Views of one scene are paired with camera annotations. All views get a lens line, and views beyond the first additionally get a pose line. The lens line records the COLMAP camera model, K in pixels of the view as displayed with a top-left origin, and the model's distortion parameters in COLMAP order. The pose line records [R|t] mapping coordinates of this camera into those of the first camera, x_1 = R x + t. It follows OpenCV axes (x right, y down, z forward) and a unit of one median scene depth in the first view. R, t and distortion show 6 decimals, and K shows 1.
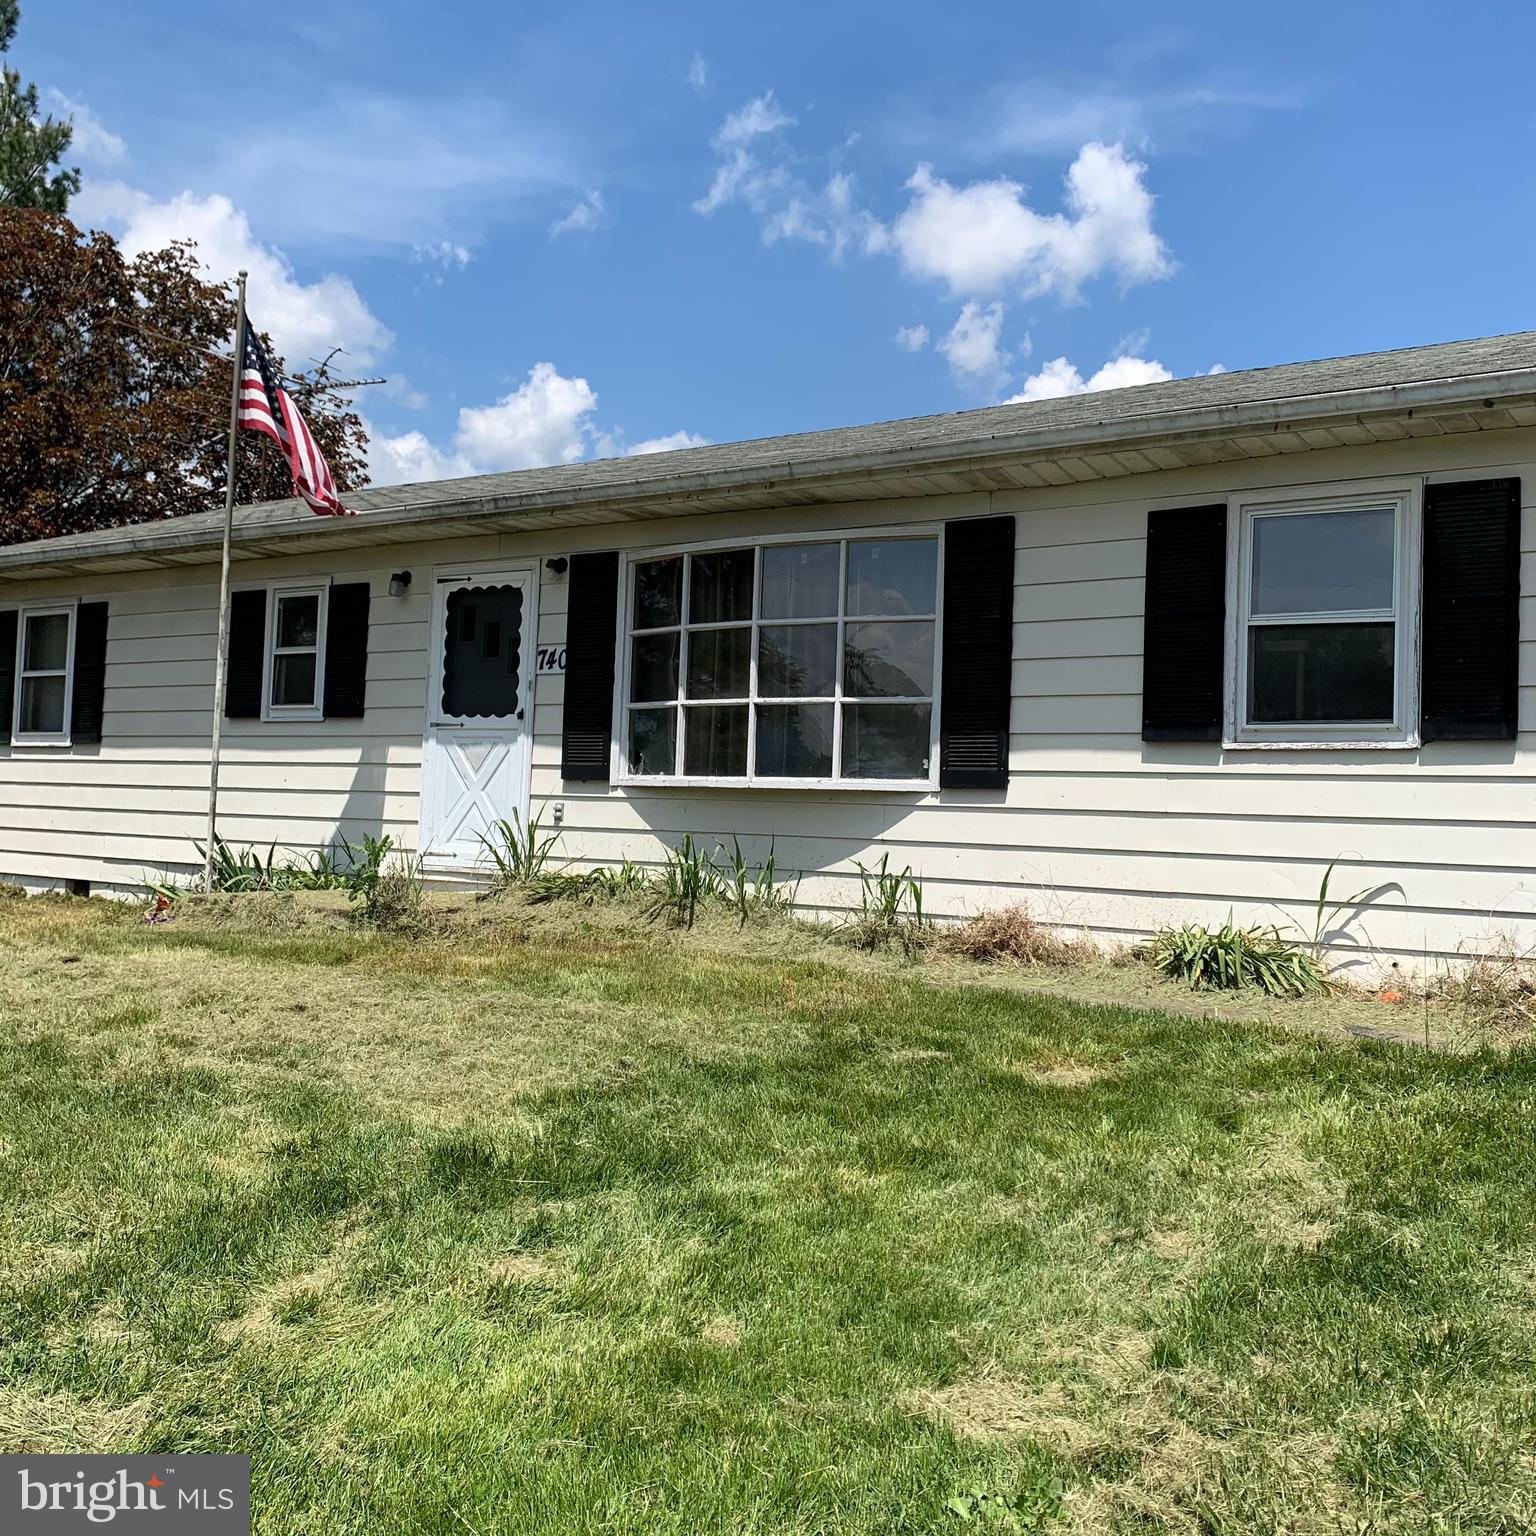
lens RADIAL K [[1559.3, 0, 762.2], [0, 1559.3, 774.1], [0, 0, 1]] dist [0.012694, 0.000000]
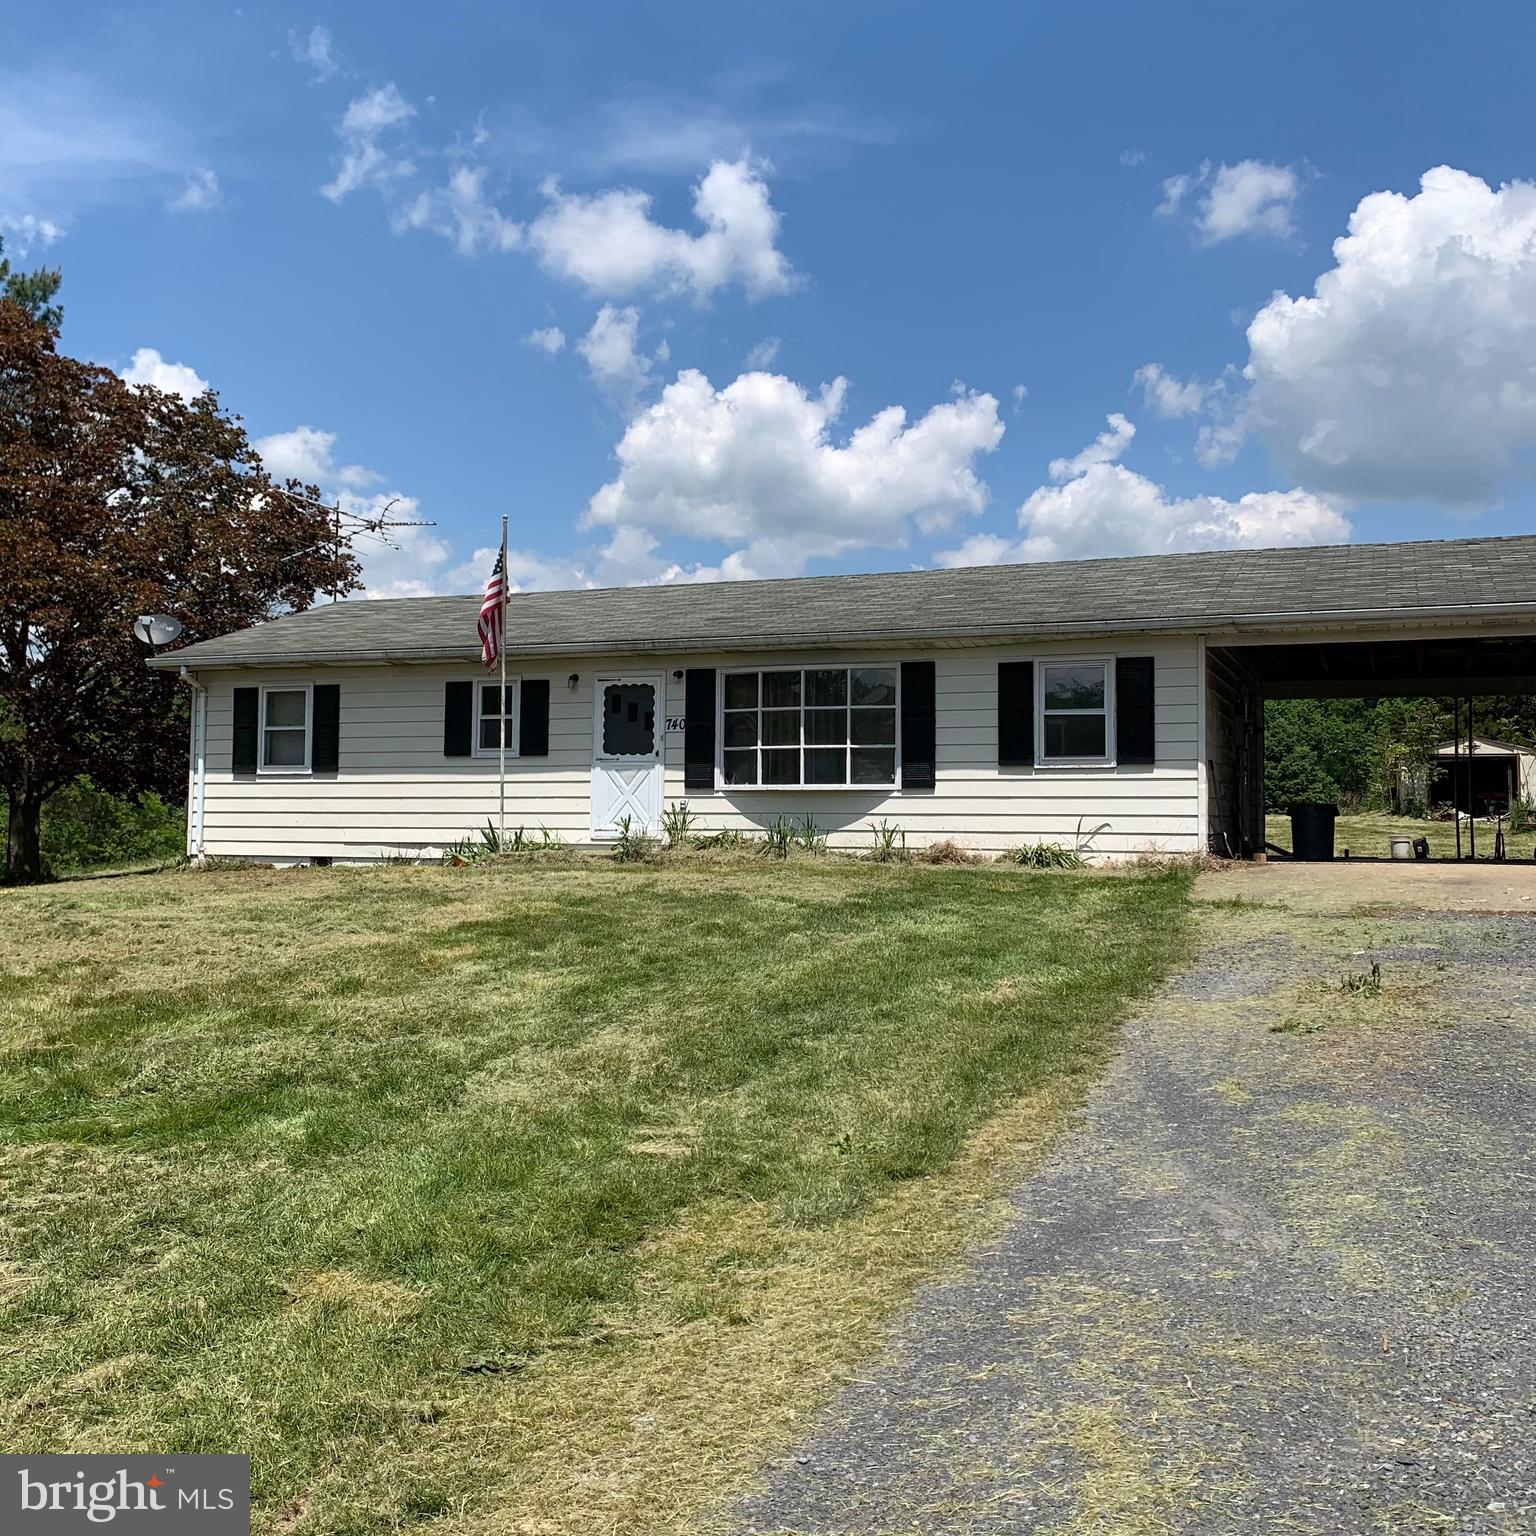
lens RADIAL K [[1559.3, 0, 771.9], [0, 1559.3, 767.8], [0, 0, 1]] dist [0.012694, 0.000000]
pose [[0.971481, -0.020130, 0.236262, -0.501836], [0.020585, 0.999788, 0.000541, -0.021034], [-0.236223, 0.004338, 0.971689, -0.919250]]
